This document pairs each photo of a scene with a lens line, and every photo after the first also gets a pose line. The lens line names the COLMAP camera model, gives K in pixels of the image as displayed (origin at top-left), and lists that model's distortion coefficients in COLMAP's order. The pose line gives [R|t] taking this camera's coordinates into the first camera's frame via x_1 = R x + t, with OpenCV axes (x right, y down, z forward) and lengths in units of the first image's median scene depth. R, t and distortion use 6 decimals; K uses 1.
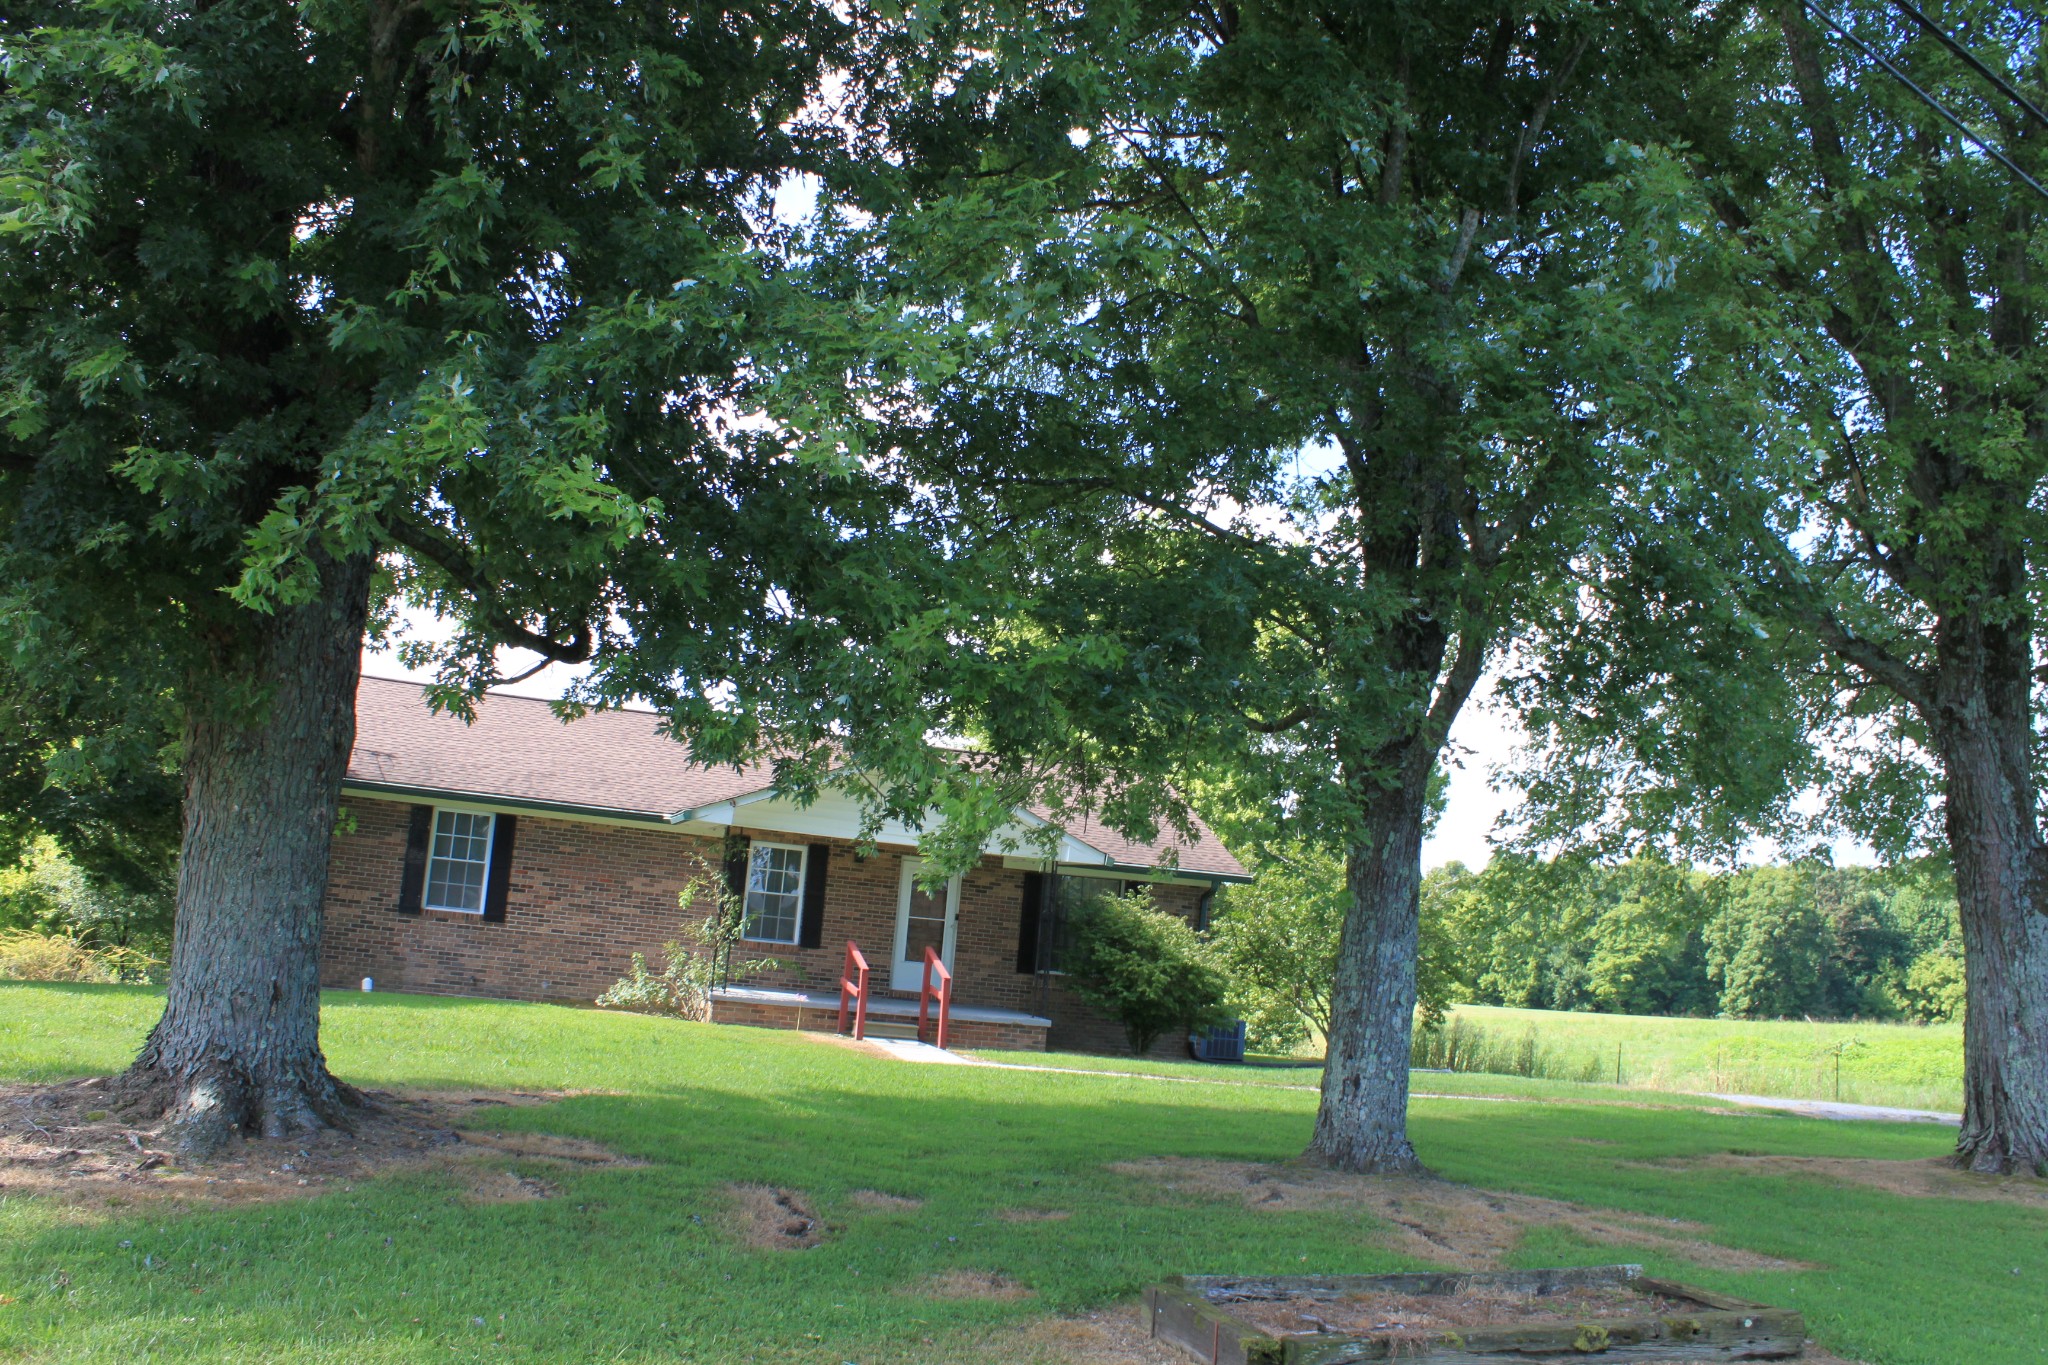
lens RADIAL K [[1731.7, 0, 1027.1], [0, 1731.7, 671.0], [0, 0, 1]] dist [-0.158253, 0.147592]
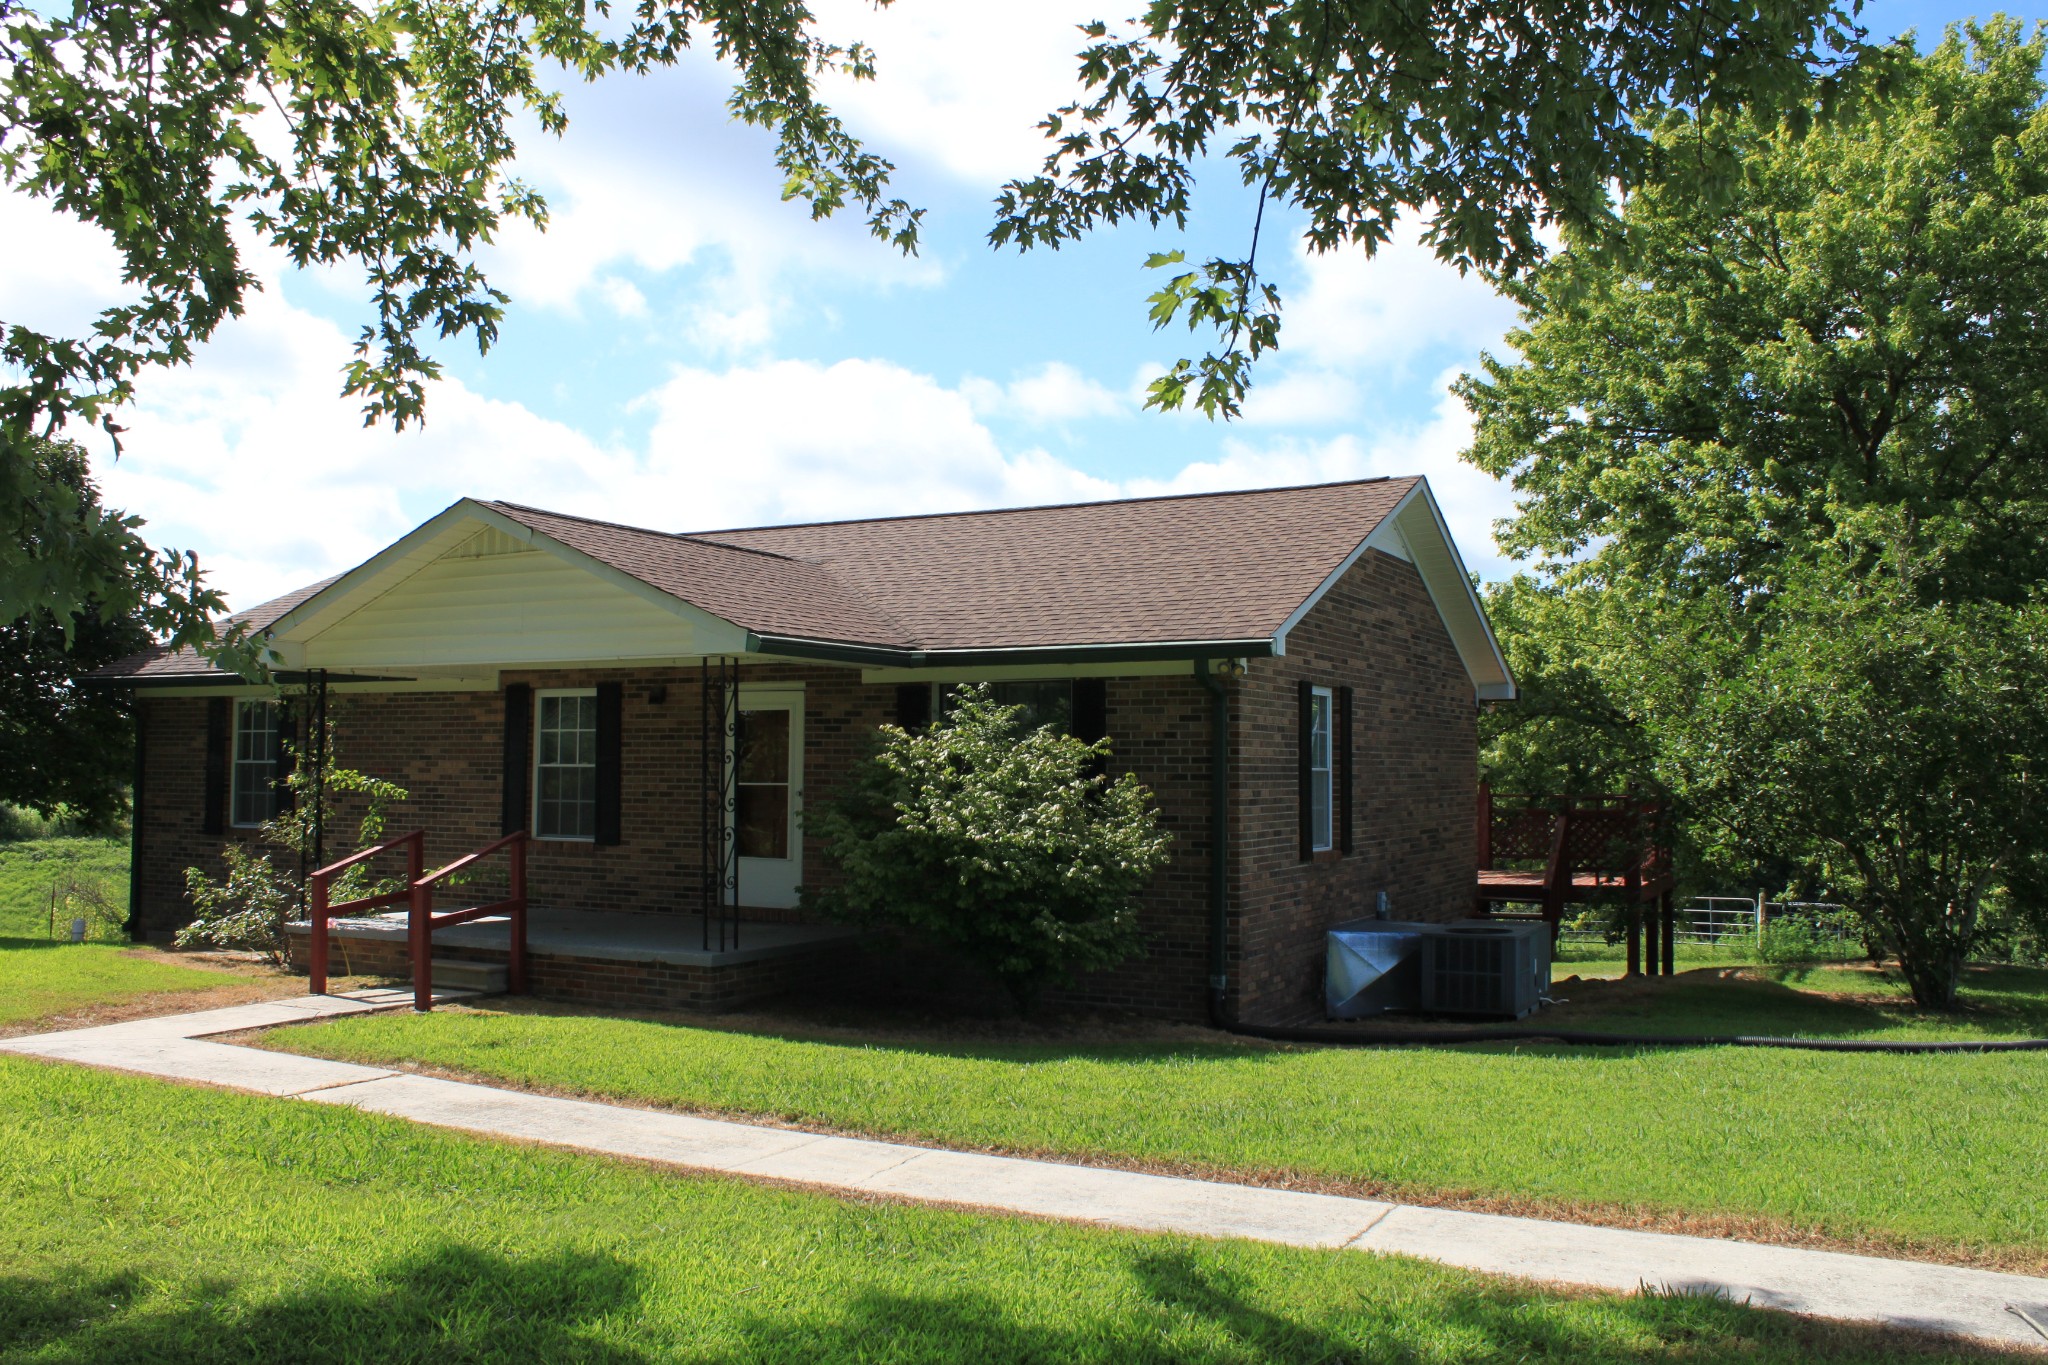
lens RADIAL K [[1723.2, 0, 1018.1], [0, 1723.2, 691.1], [0, 0, 1]] dist [-0.158540, 0.144602]
pose [[0.720574, -0.117441, -0.683360, 0.445917], [0.161952, 0.986798, 0.001183, 0.135289], [0.674199, -0.111524, 0.730080, 0.679501]]
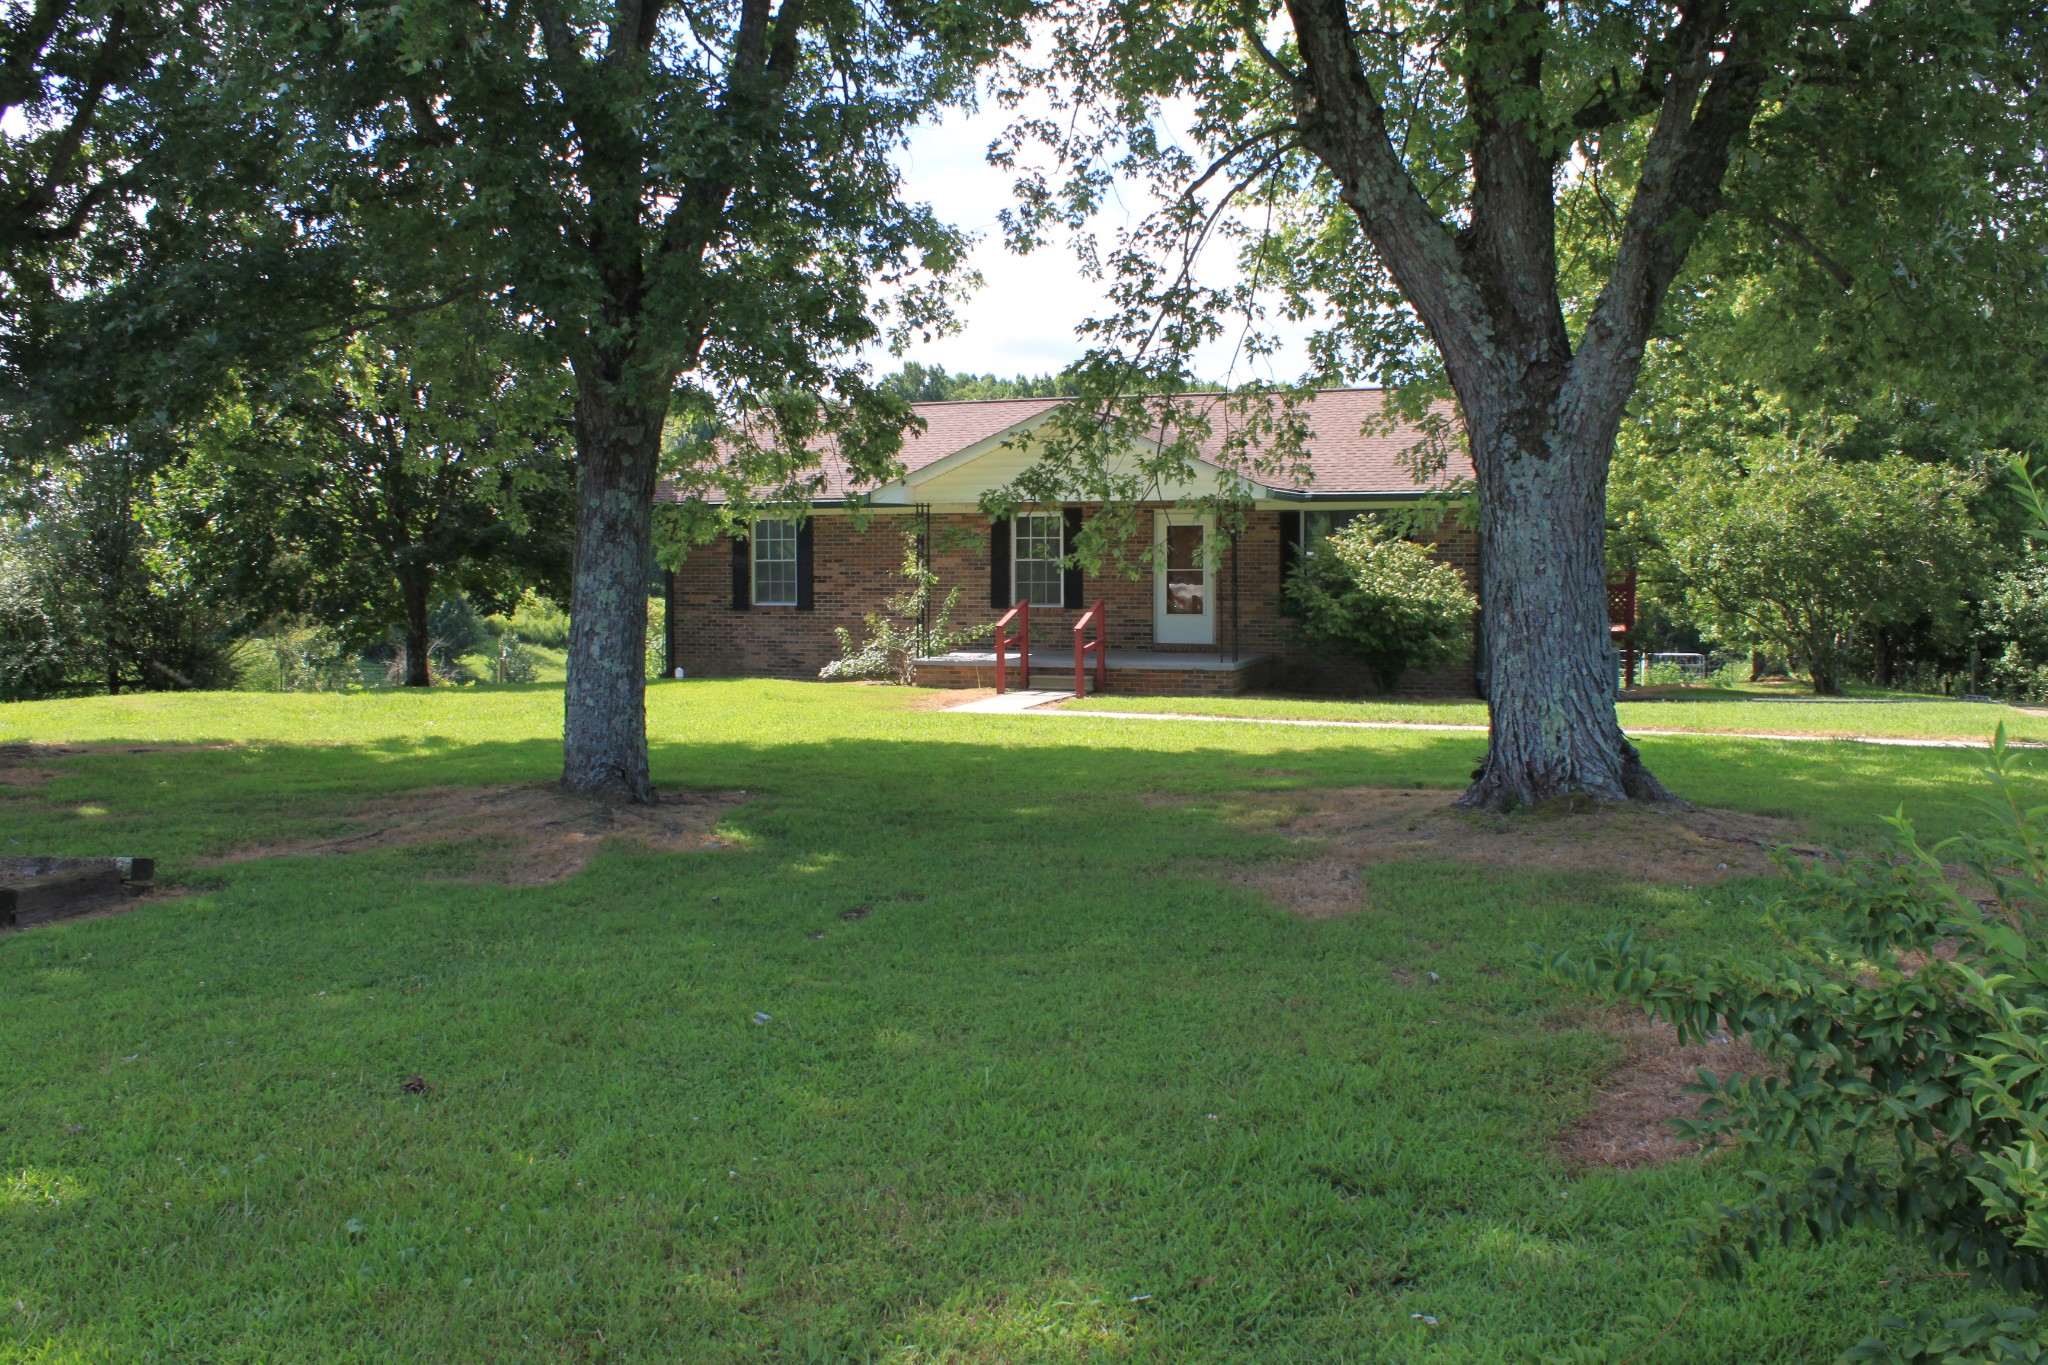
lens RADIAL K [[1731.7, 0, 1027.1], [0, 1731.7, 671.0], [0, 0, 1]] dist [-0.158253, 0.147592]
pose [[0.803391, -0.054967, -0.592909, 0.490847], [0.163521, 0.977814, 0.130920, 0.059681], [0.572559, -0.202133, 0.794556, 0.156851]]
